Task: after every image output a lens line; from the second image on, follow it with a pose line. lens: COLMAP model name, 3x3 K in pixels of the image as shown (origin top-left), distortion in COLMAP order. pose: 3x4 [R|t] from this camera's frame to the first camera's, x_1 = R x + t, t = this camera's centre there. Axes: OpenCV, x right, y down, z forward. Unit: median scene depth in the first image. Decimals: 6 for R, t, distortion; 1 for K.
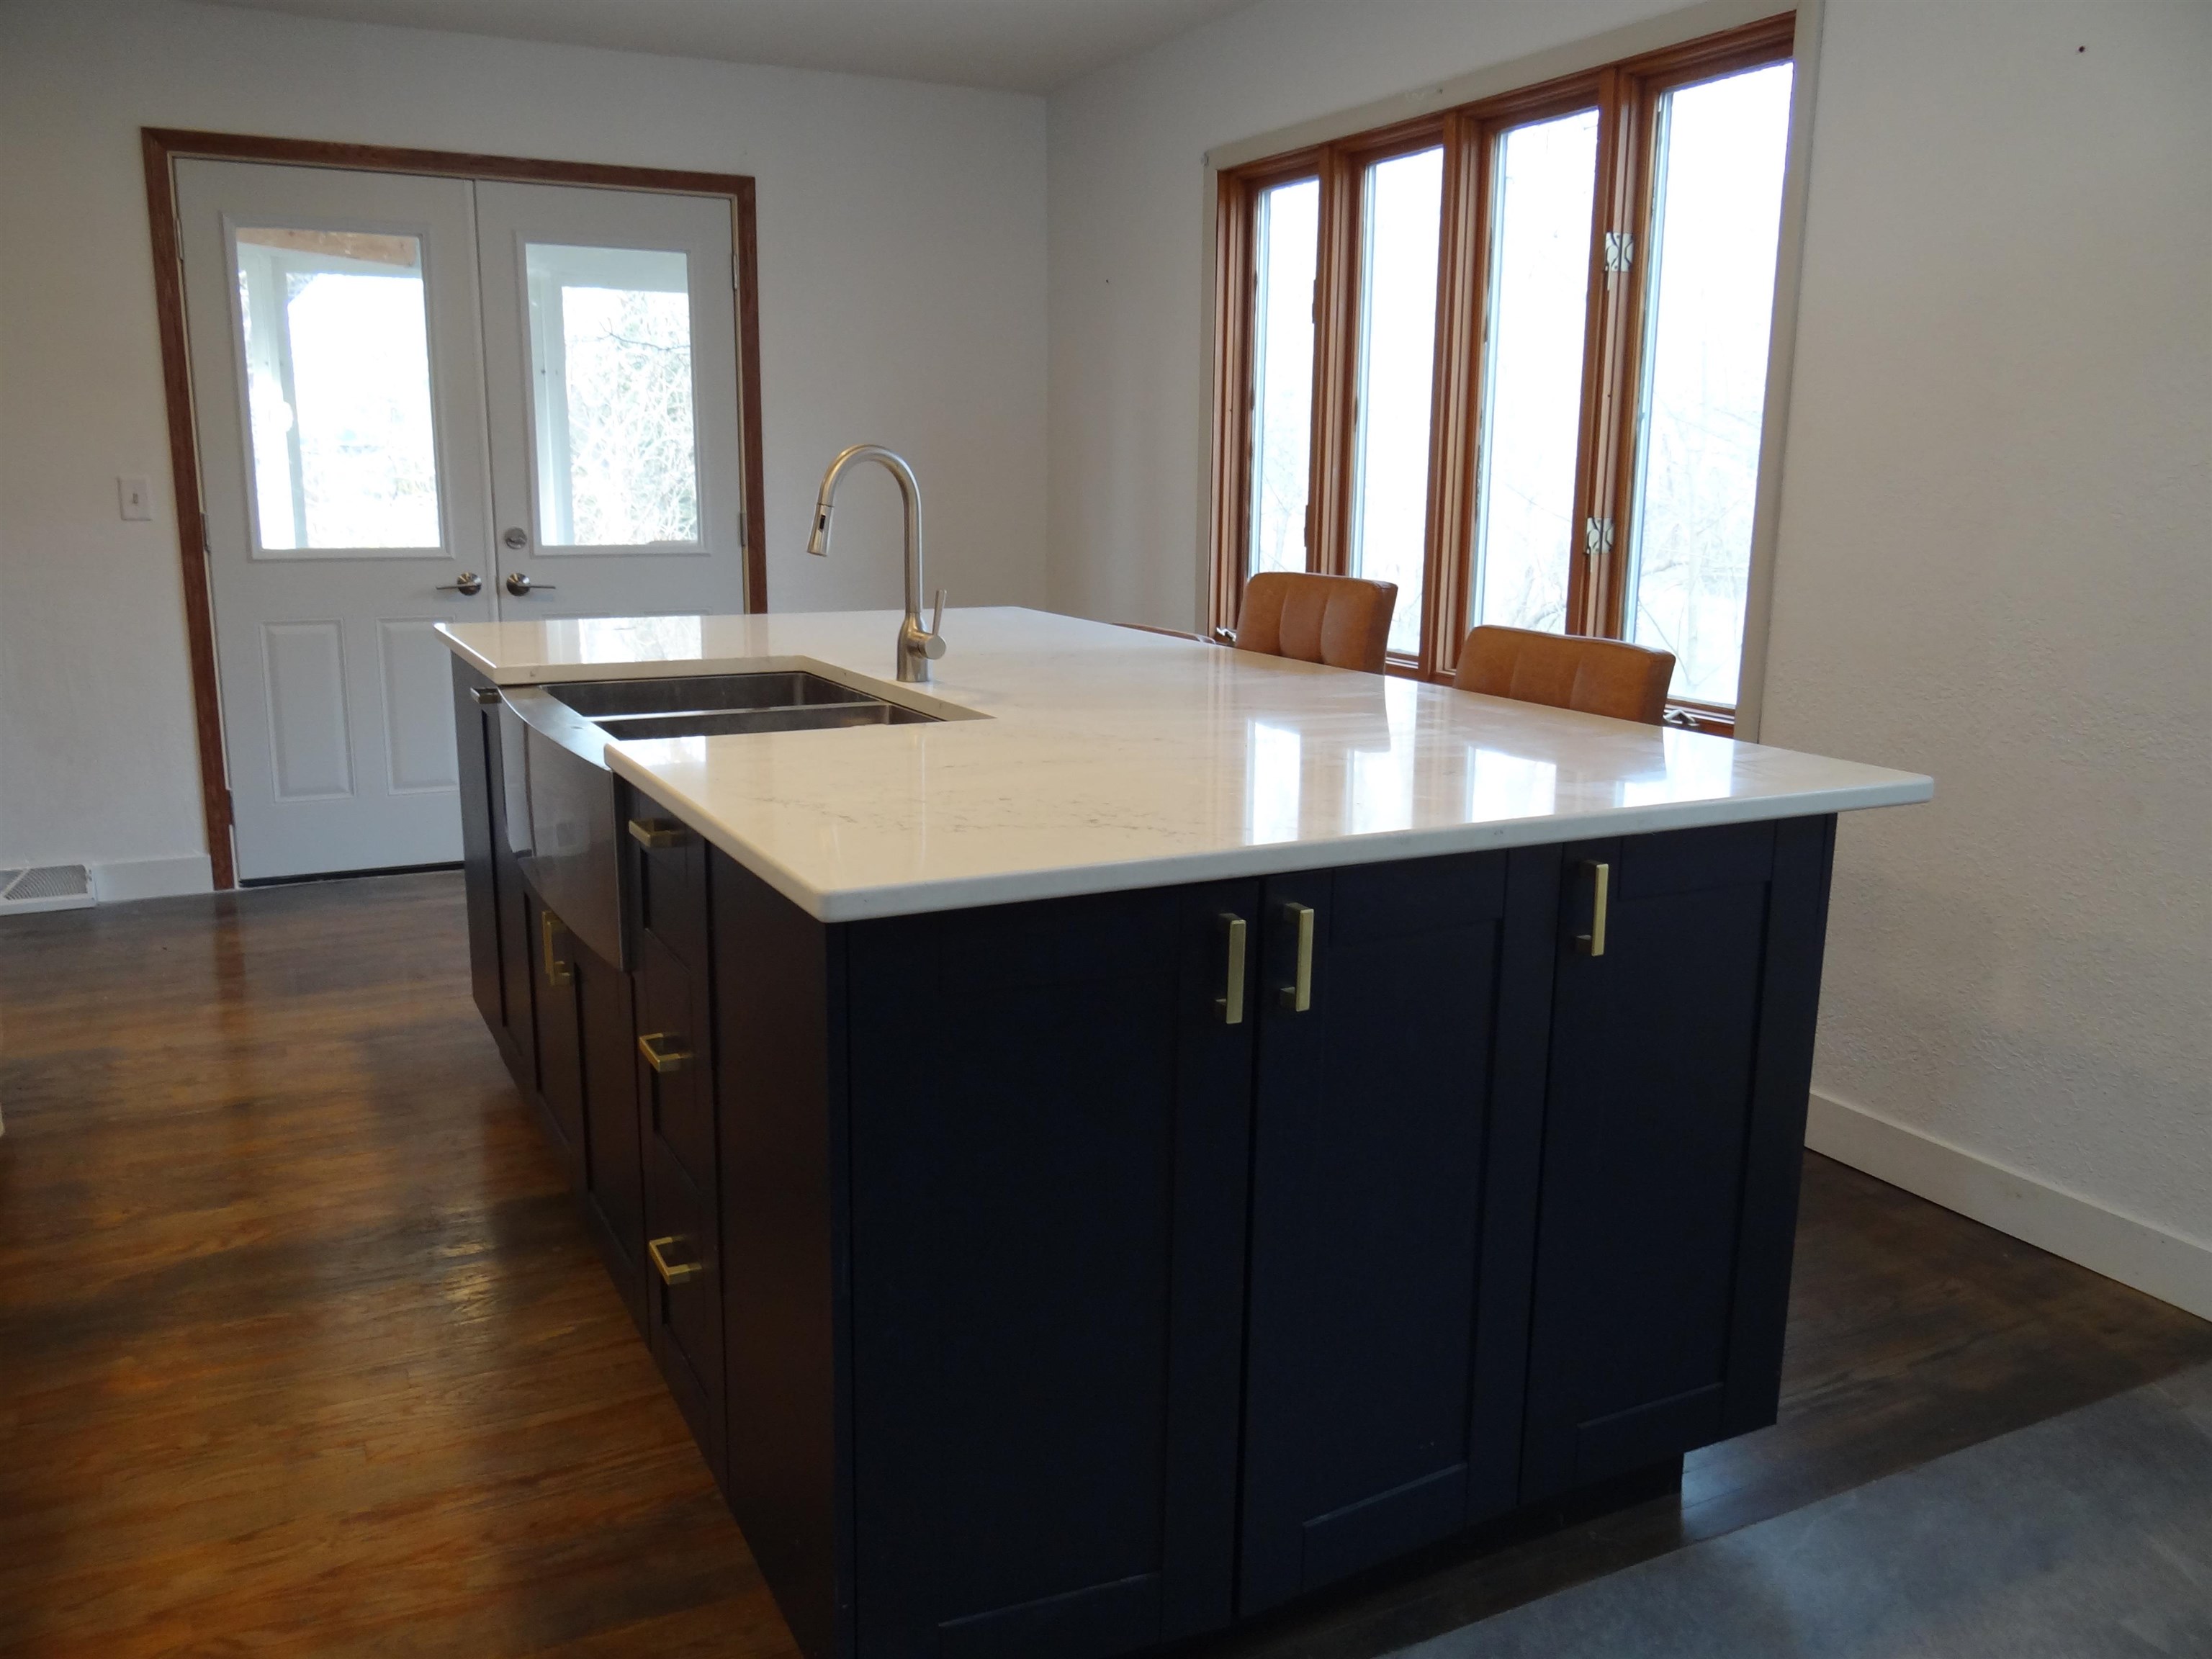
lens RADIAL K [[1738.6, 0, 1097.9], [0, 1738.6, 815.4], [0, 0, 1]] dist [-0.004546, -0.000294]
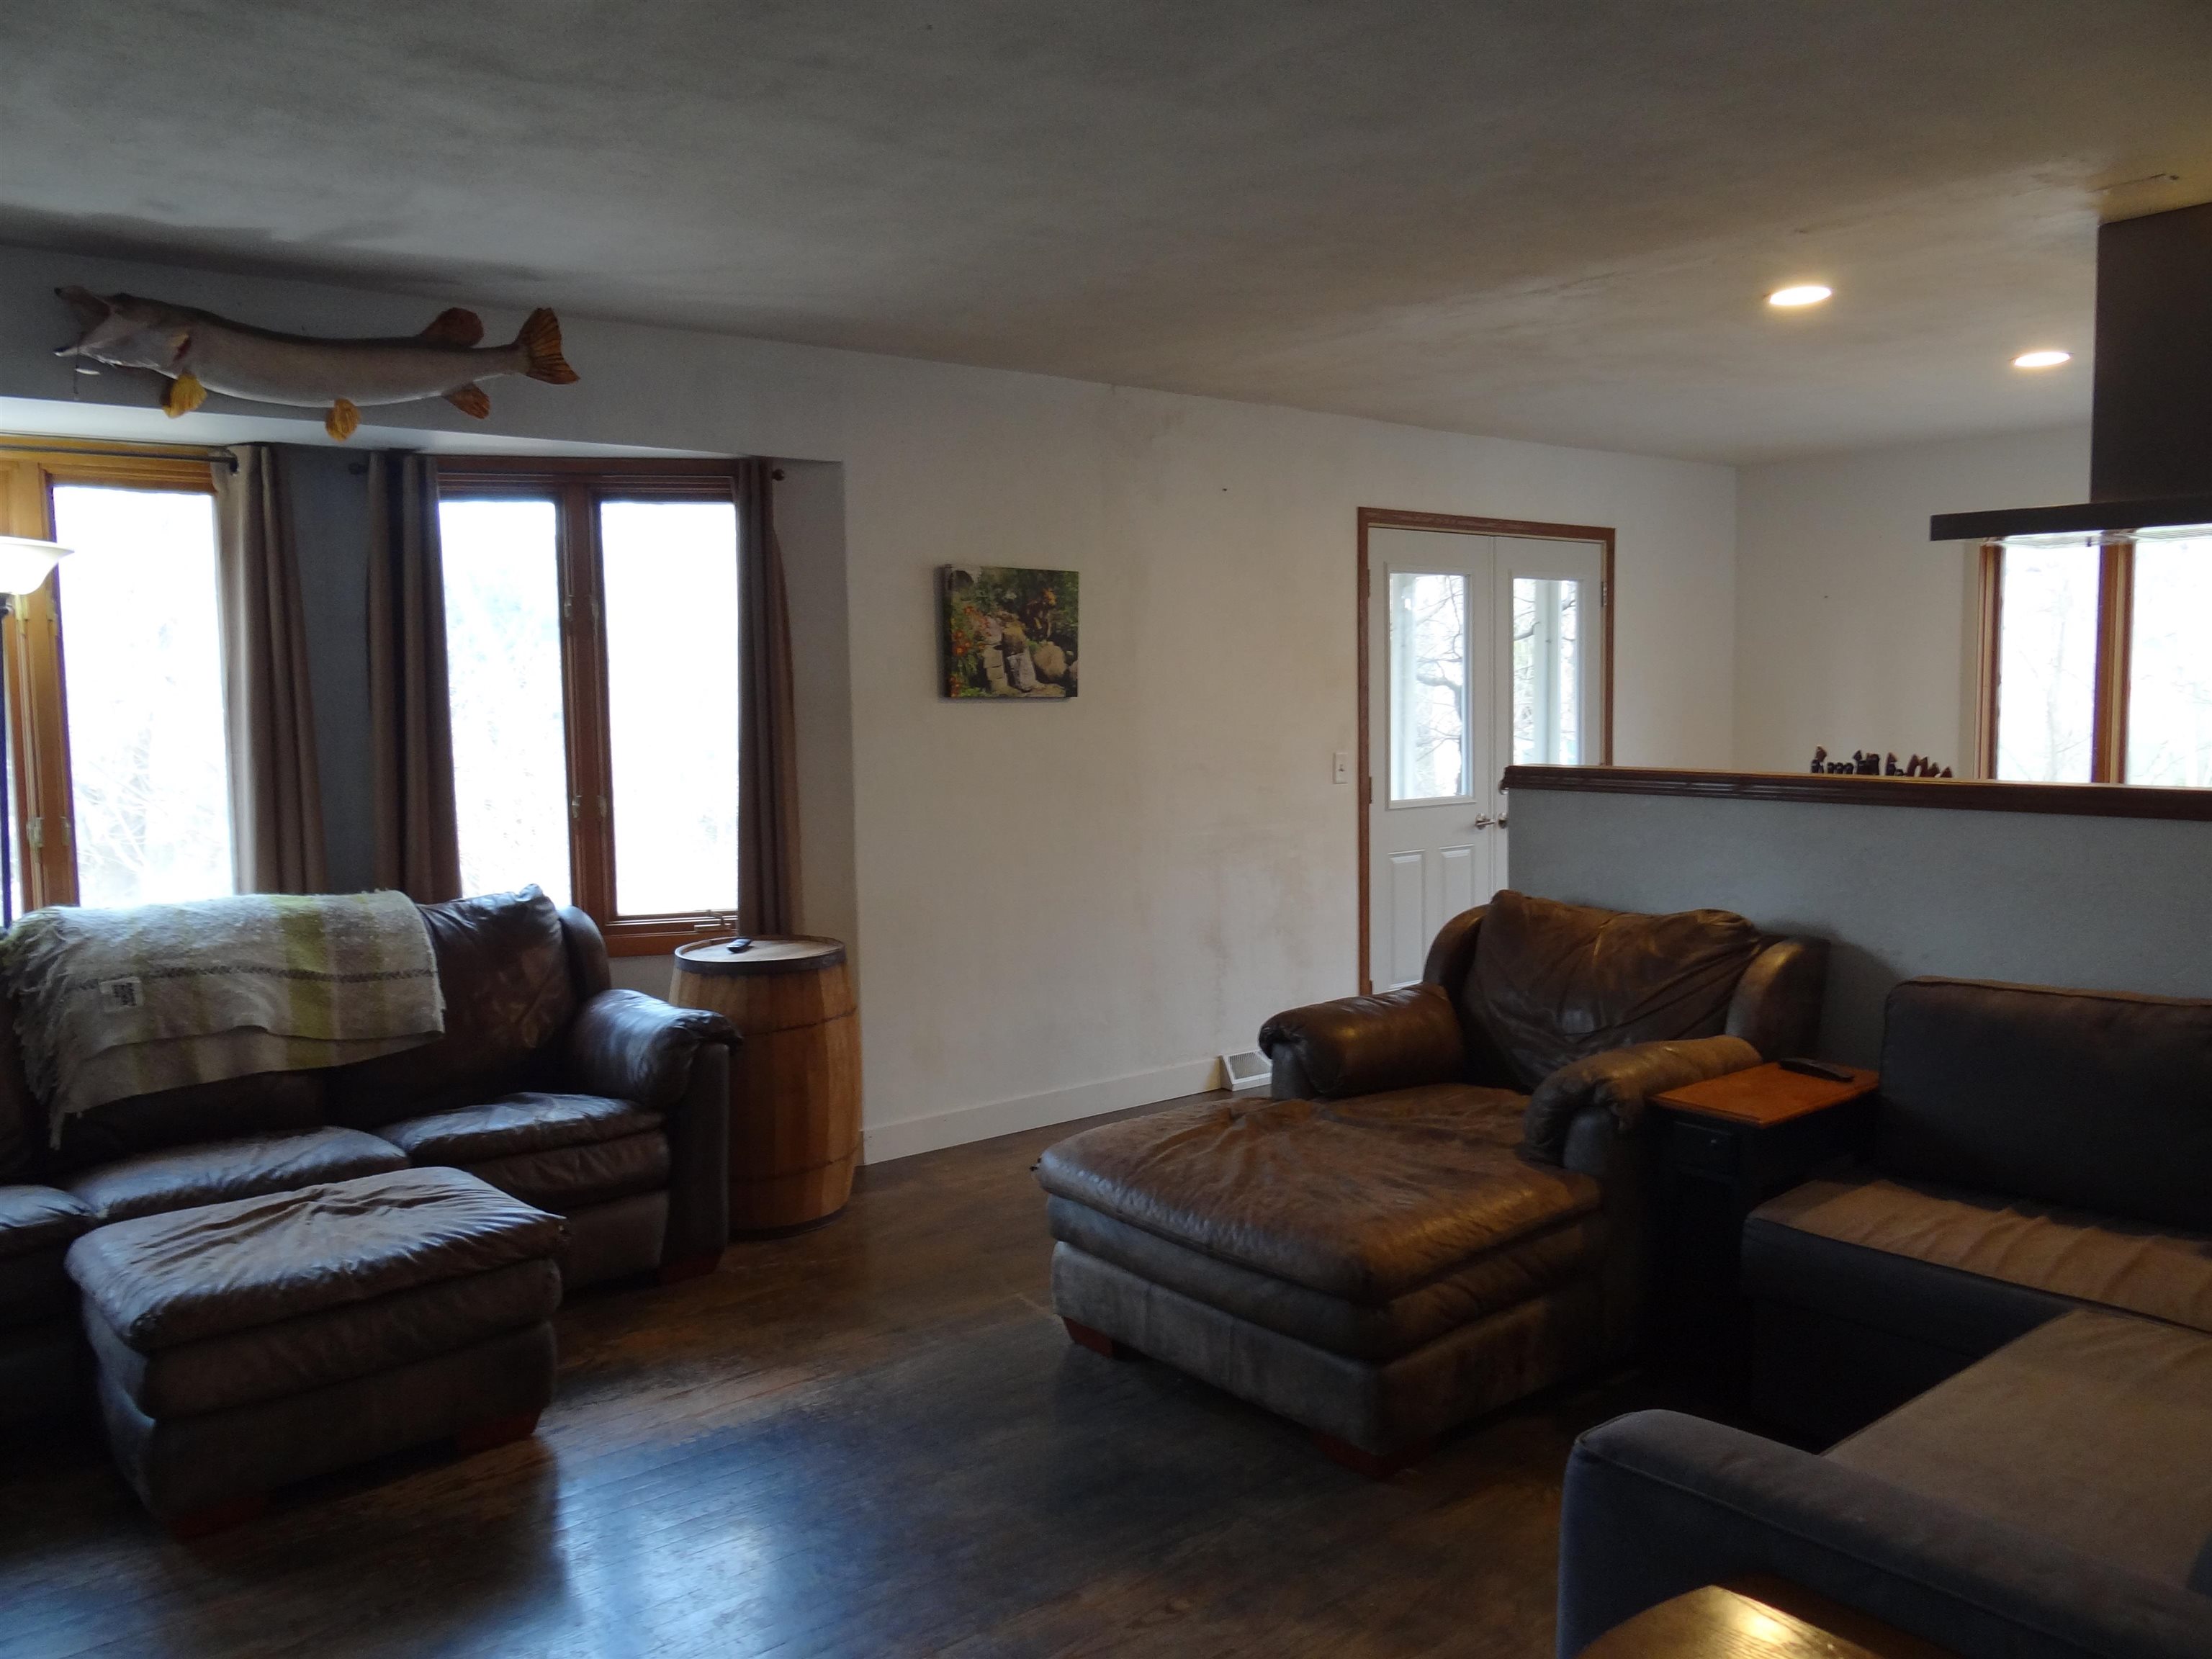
lens RADIAL K [[1738.6, 0, 1106.4], [0, 1738.6, 822.5], [0, 0, 1]] dist [-0.004546, -0.000294]
pose [[0.972113, -0.038899, 0.231263, -1.071061], [0.066019, 0.991657, -0.110712, -0.000345], [-0.225027, 0.122893, 0.966571, -0.281144]]
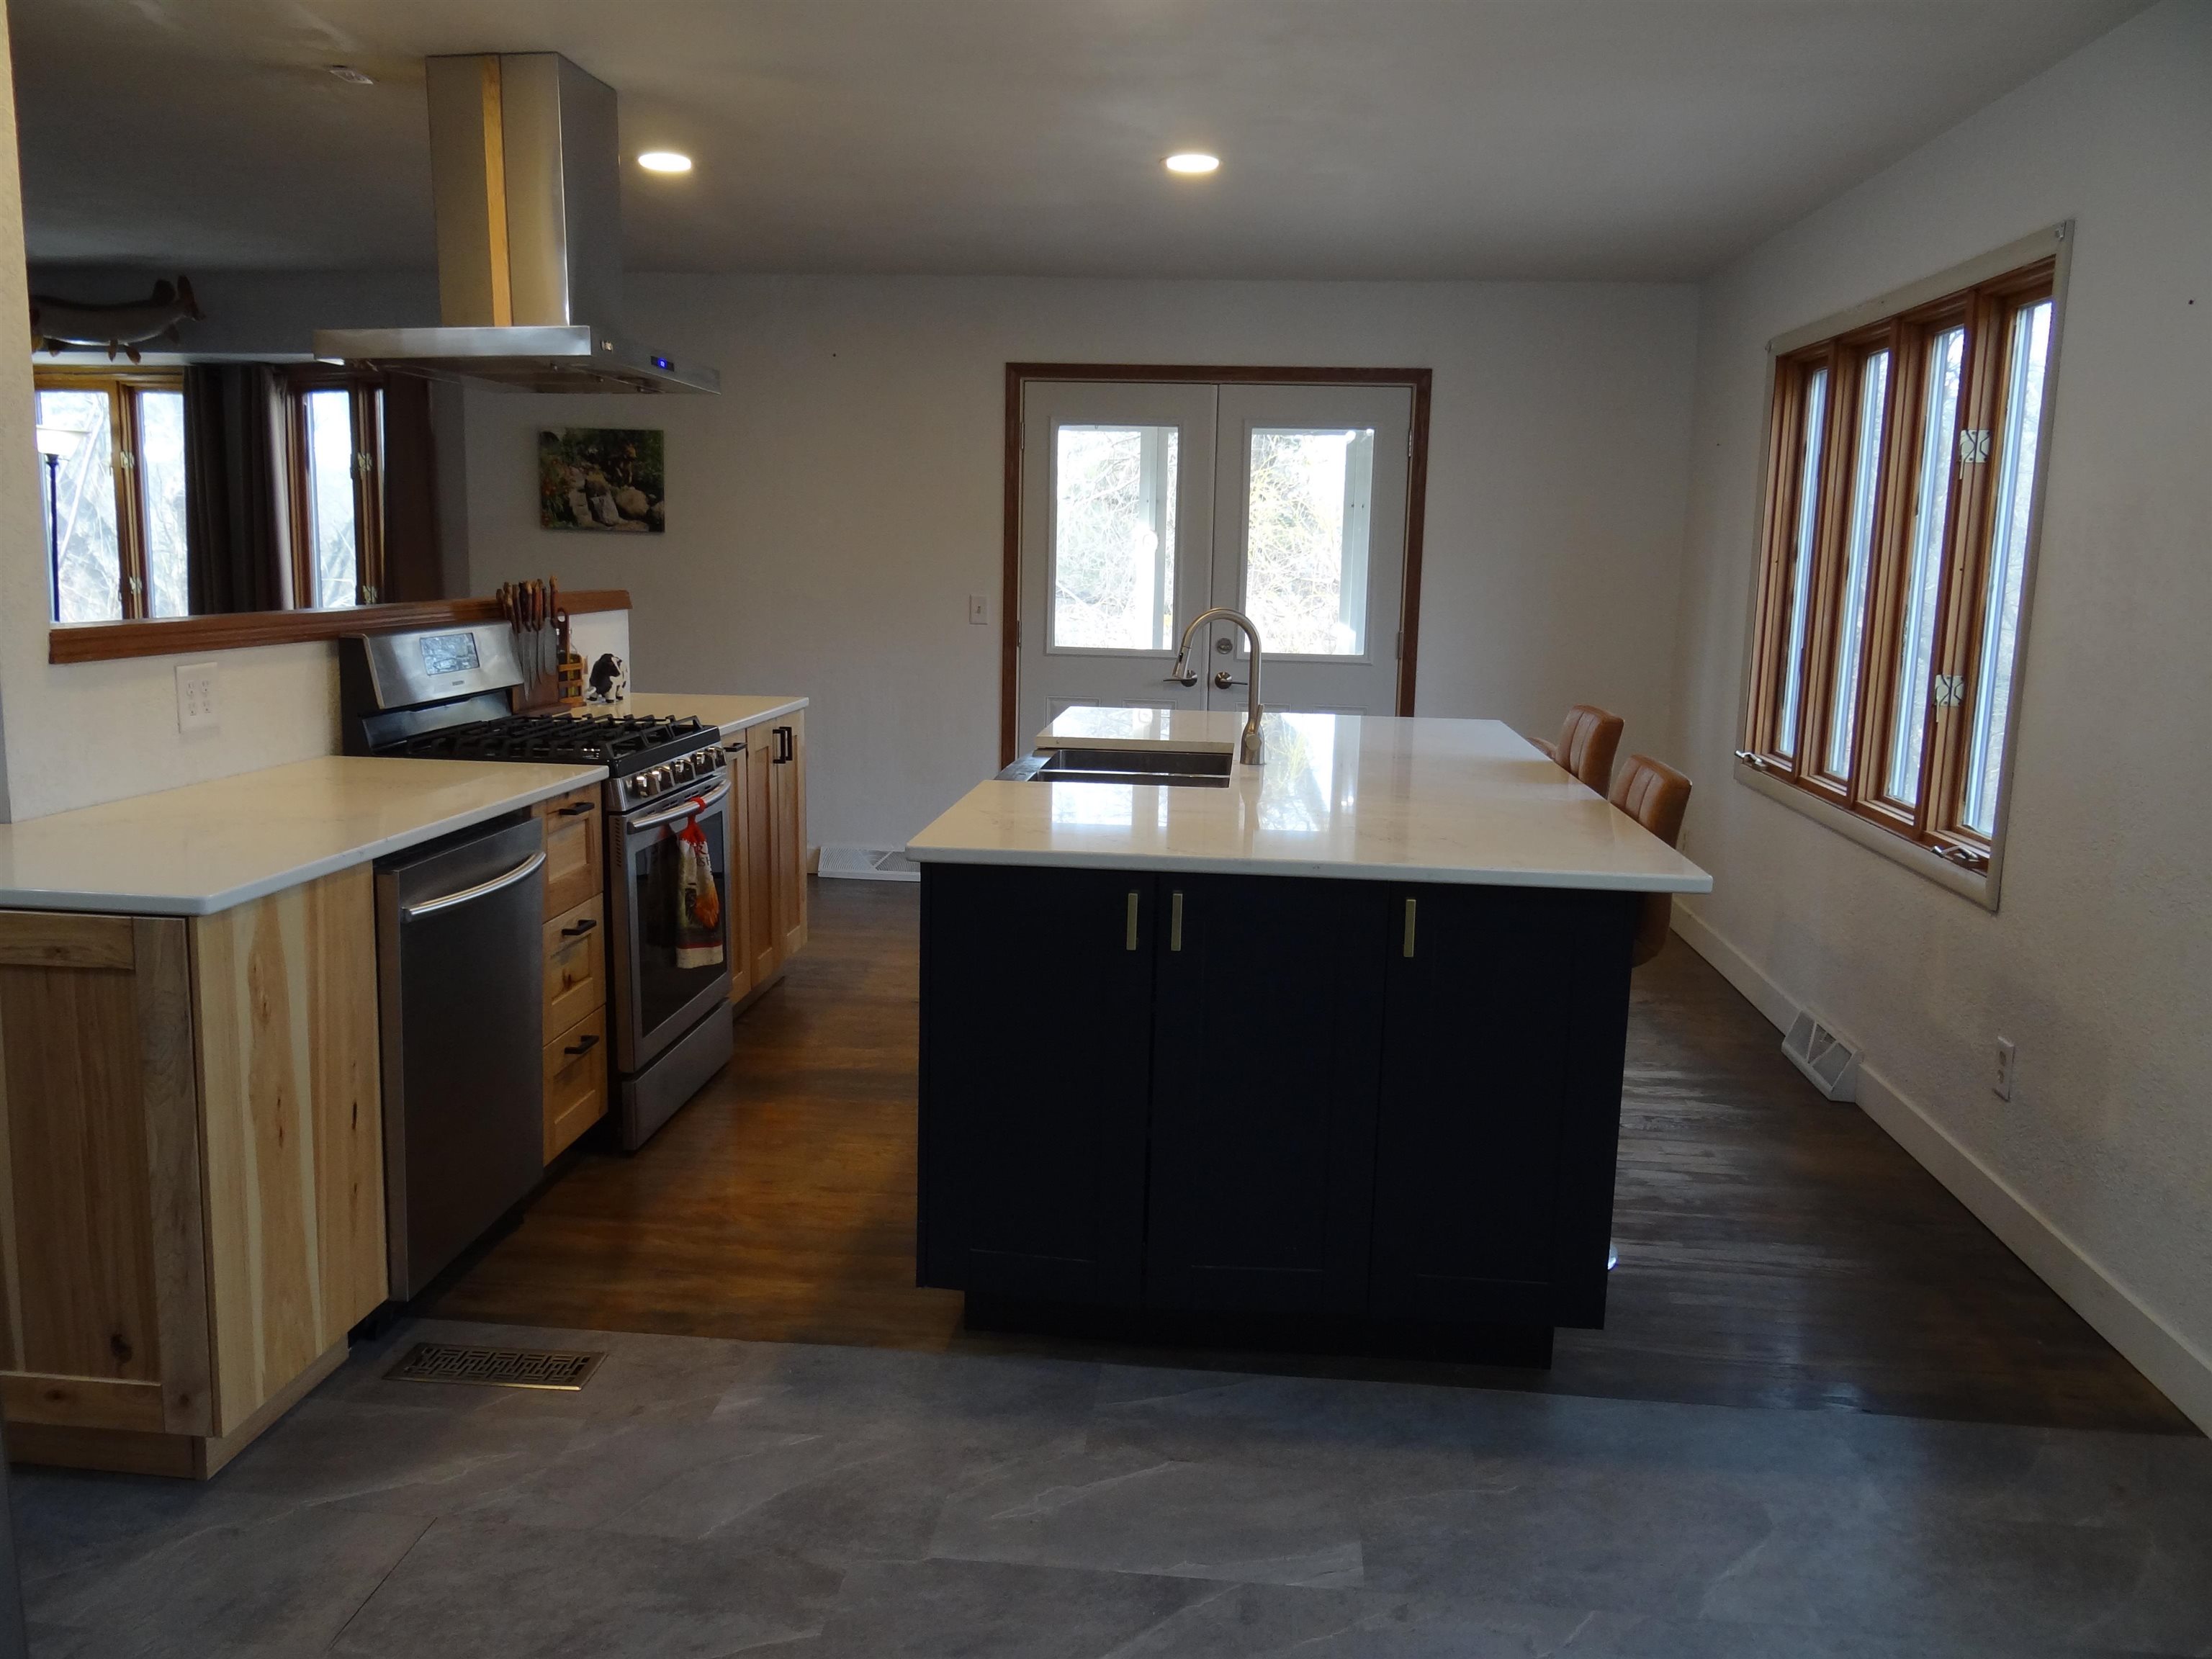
lens RADIAL K [[1738.6, 0, 1106.3], [0, 1738.6, 821.3], [0, 0, 1]] dist [-0.004546, -0.000294]
pose [[0.847897, 0.094046, -0.521753, 0.330242], [-0.119206, 0.992760, -0.014775, 0.004767], [0.516586, 0.074723, 0.852968, -0.193064]]
